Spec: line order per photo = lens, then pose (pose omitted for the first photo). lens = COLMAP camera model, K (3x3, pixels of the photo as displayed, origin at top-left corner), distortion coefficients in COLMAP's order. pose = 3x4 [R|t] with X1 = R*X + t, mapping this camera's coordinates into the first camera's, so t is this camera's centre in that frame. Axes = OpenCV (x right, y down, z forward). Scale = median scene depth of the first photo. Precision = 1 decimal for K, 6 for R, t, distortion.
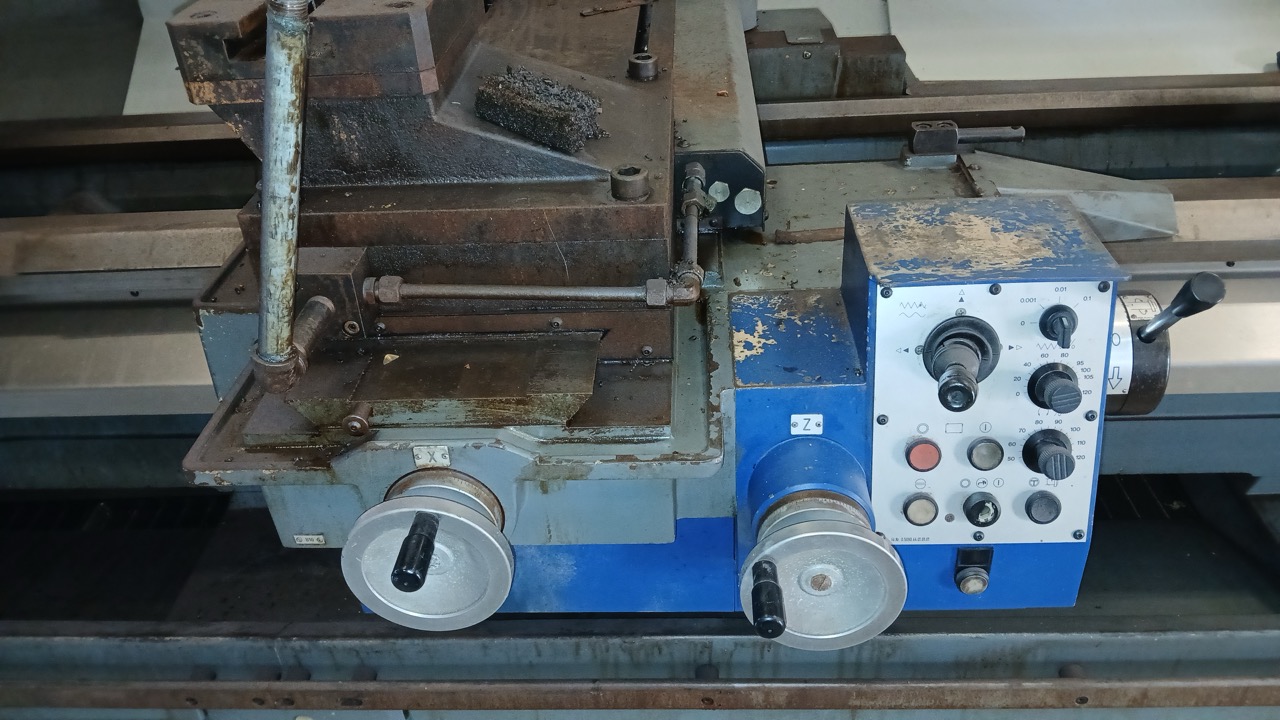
lens RADIAL K [[1006.2, 0, 641.8], [0, 1006.2, 359.3], [0, 0, 1]] dist [-0.000933, -0.033420]
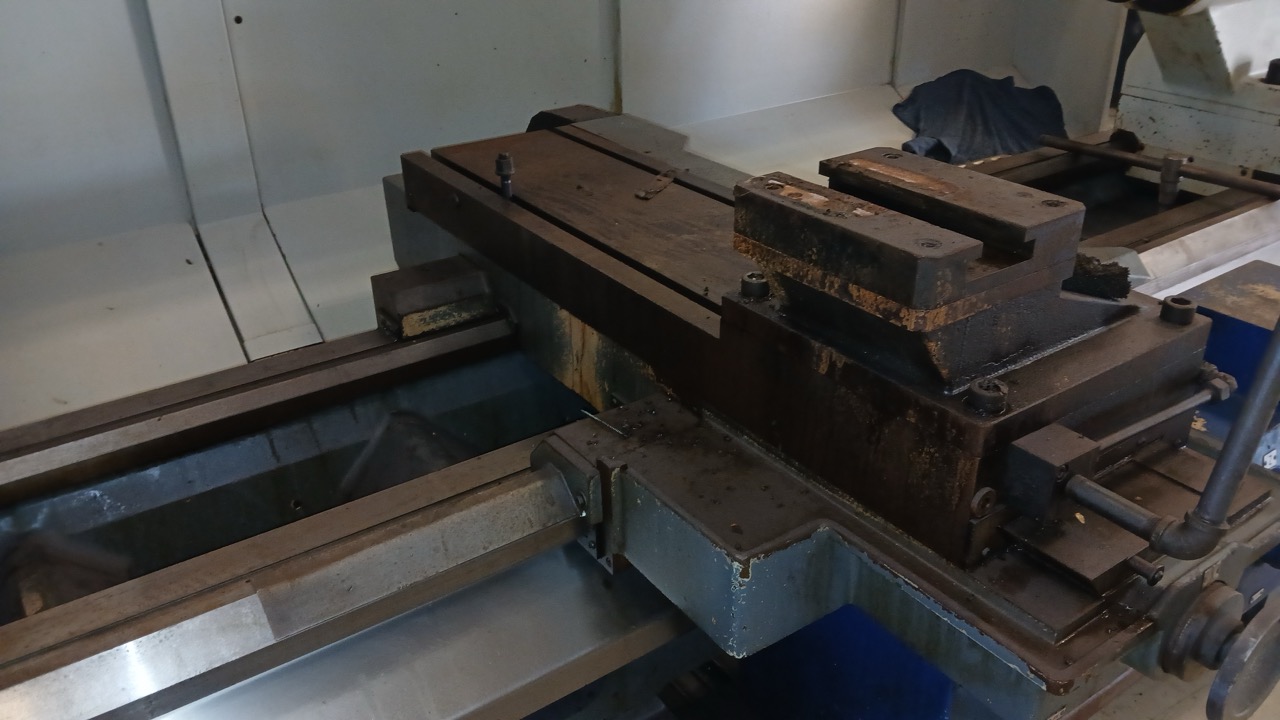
lens RADIAL K [[1006.2, 0, 639.6], [0, 1006.2, 361.8], [0, 0, 1]] dist [-0.000933, -0.033420]
pose [[0.803274, -0.244334, 0.543187, -1.244828], [0.308780, 0.950691, -0.028993, -0.287824], [-0.509319, 0.191015, 0.839111, 0.312218]]
